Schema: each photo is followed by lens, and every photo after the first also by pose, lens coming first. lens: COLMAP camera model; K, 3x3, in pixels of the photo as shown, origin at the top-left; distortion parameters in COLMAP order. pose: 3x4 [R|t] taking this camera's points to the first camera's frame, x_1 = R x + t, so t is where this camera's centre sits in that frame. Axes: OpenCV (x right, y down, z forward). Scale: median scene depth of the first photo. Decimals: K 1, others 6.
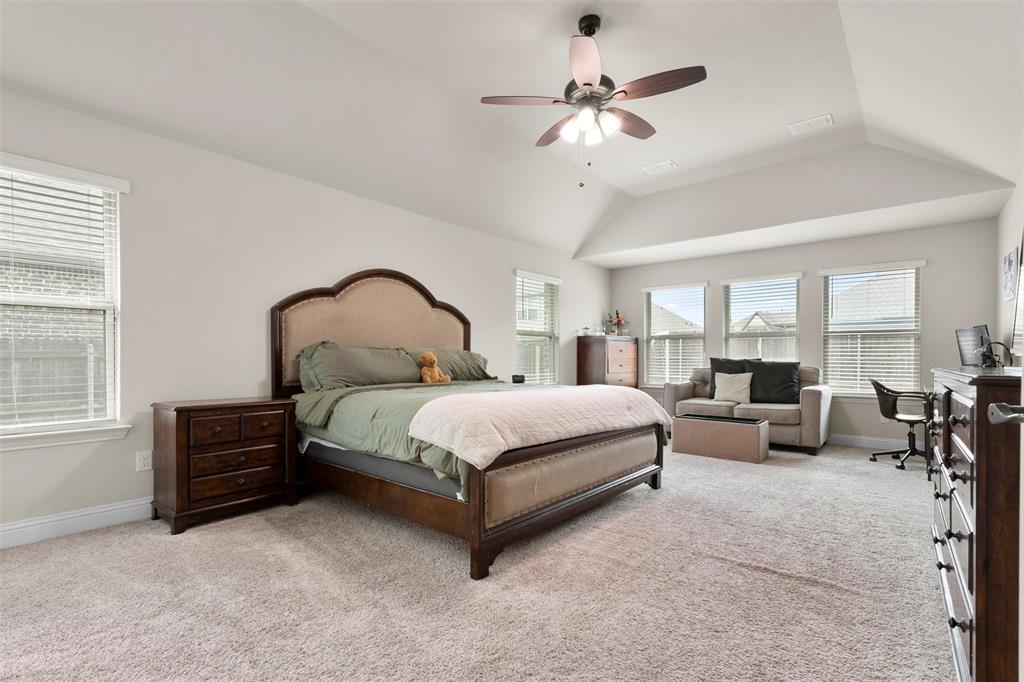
lens RADIAL K [[481.9, 0, 506.1], [0, 481.9, 346.0], [0, 0, 1]] dist [0.001420, -0.002138]
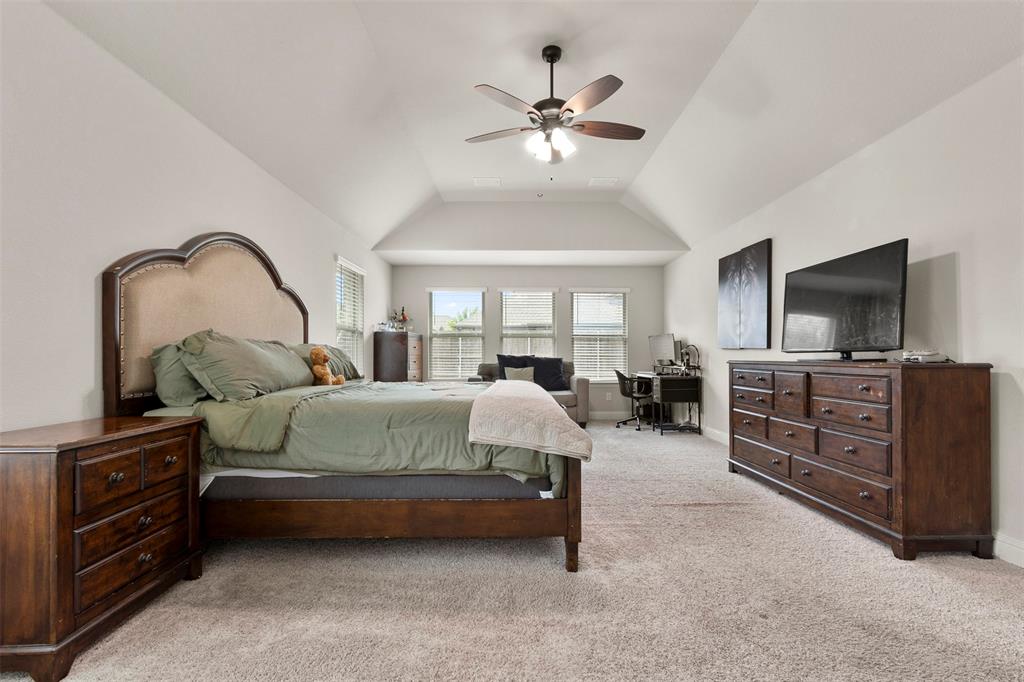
lens RADIAL K [[481.9, 0, 509.6], [0, 481.9, 339.4], [0, 0, 1]] dist [0.001420, -0.002138]
pose [[0.742221, 0.021691, 0.669805, -0.514882], [-0.016985, 0.999764, -0.013556, 0.005882], [-0.669940, -0.001315, 0.742414, 0.201192]]
